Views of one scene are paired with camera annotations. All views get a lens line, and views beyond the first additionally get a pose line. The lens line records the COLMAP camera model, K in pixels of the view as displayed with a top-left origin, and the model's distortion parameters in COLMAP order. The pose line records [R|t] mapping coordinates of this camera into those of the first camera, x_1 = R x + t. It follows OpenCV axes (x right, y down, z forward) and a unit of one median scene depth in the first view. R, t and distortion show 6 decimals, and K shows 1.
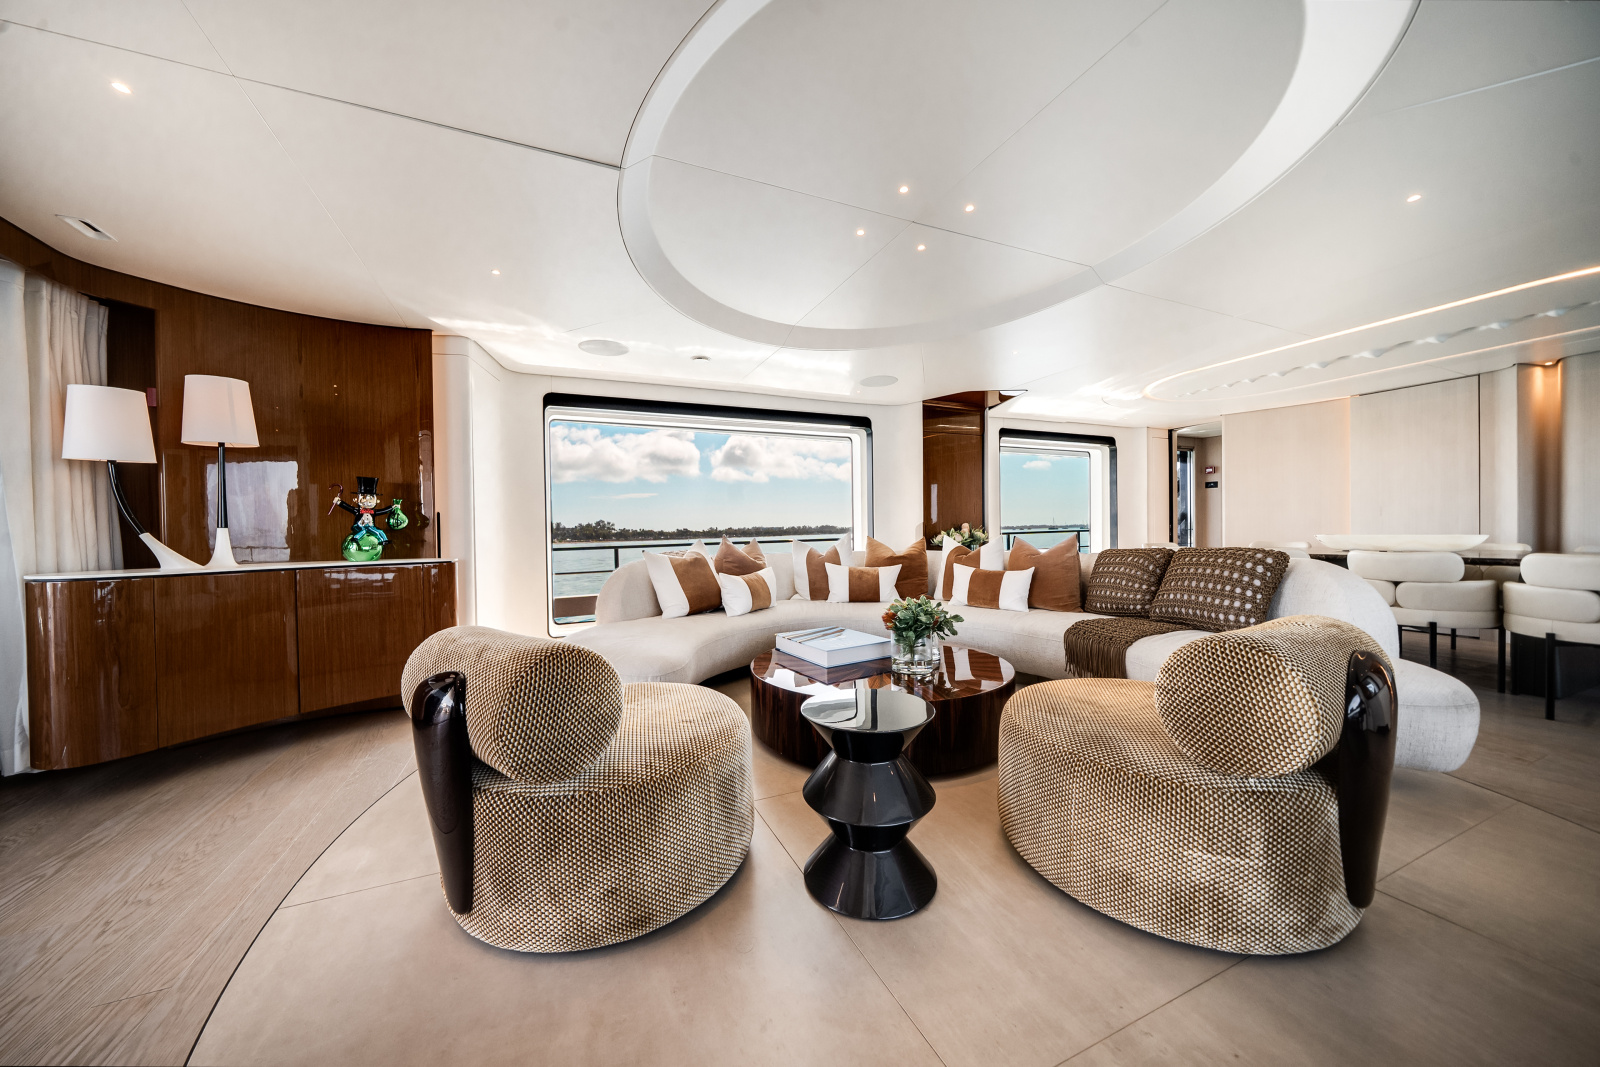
lens RADIAL K [[558.1, 0, 770.7], [0, 558.1, 585.1], [0, 0, 1]] dist [-0.007524, -0.000050]
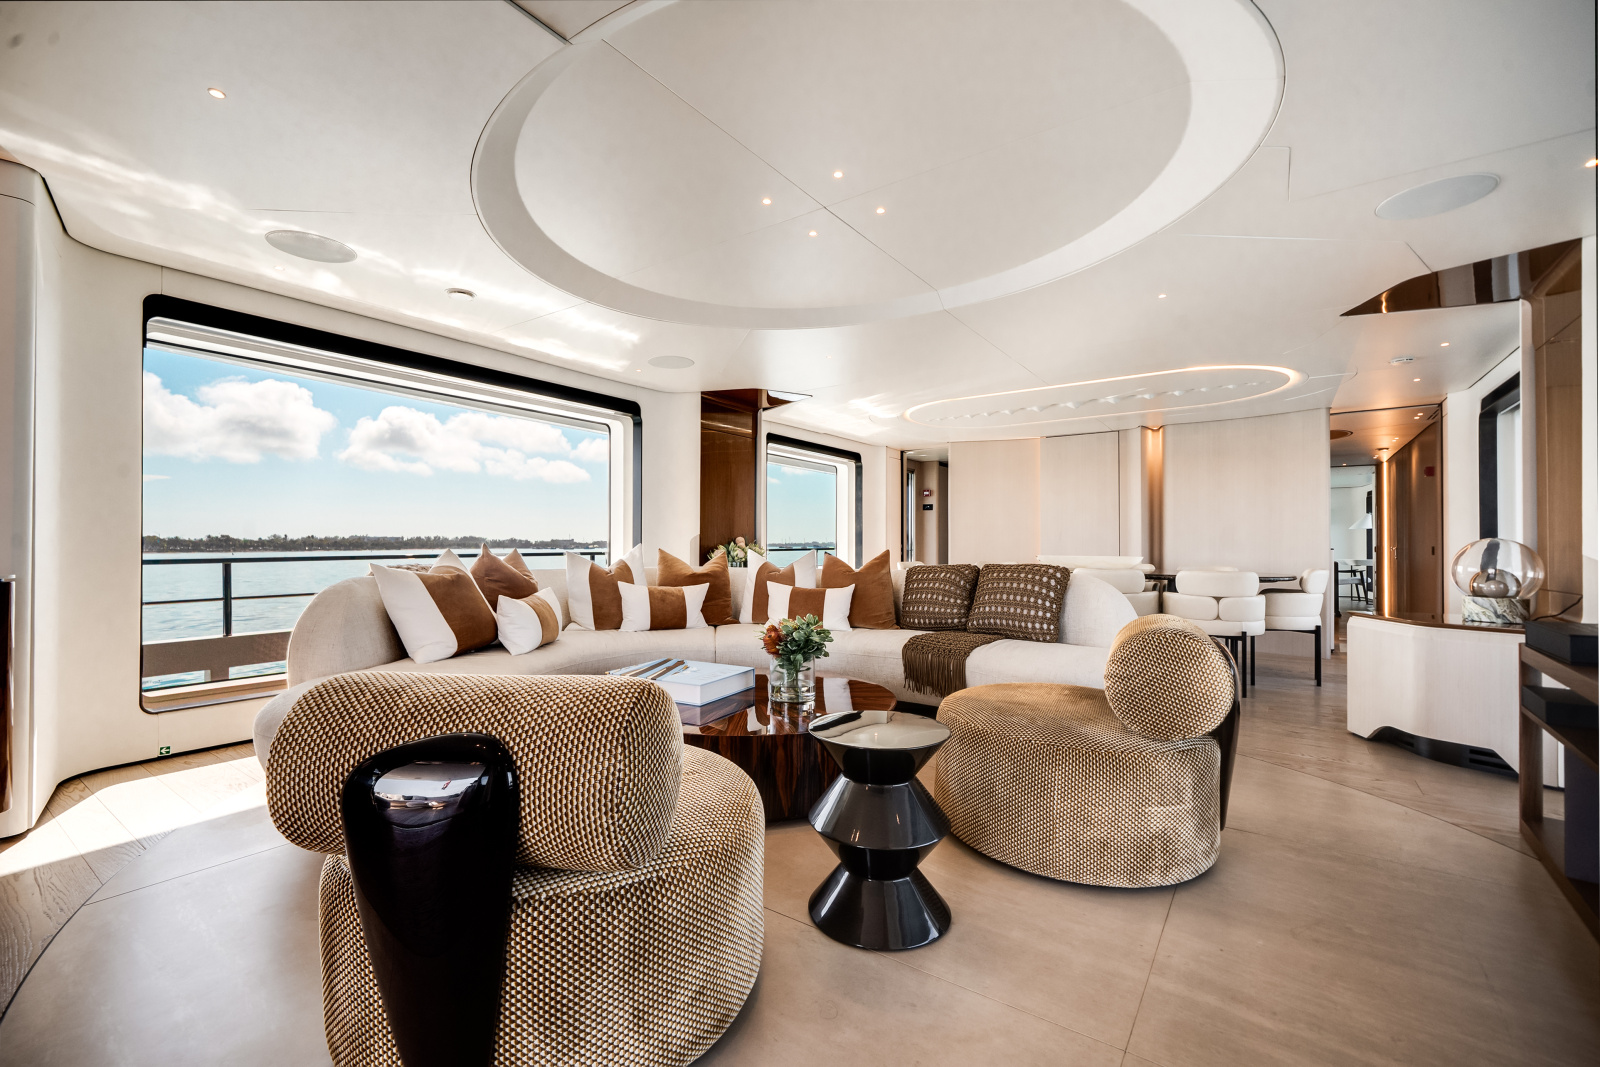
lens RADIAL K [[711.8, 0, 773.0], [0, 711.8, 600.3], [0, 0, 1]] dist [0.001026, 0.000402]
pose [[0.851416, -0.017764, 0.524190, -0.273473], [0.029572, 0.999462, -0.014162, 0.008294], [-0.523656, 0.027560, 0.851484, 0.032836]]
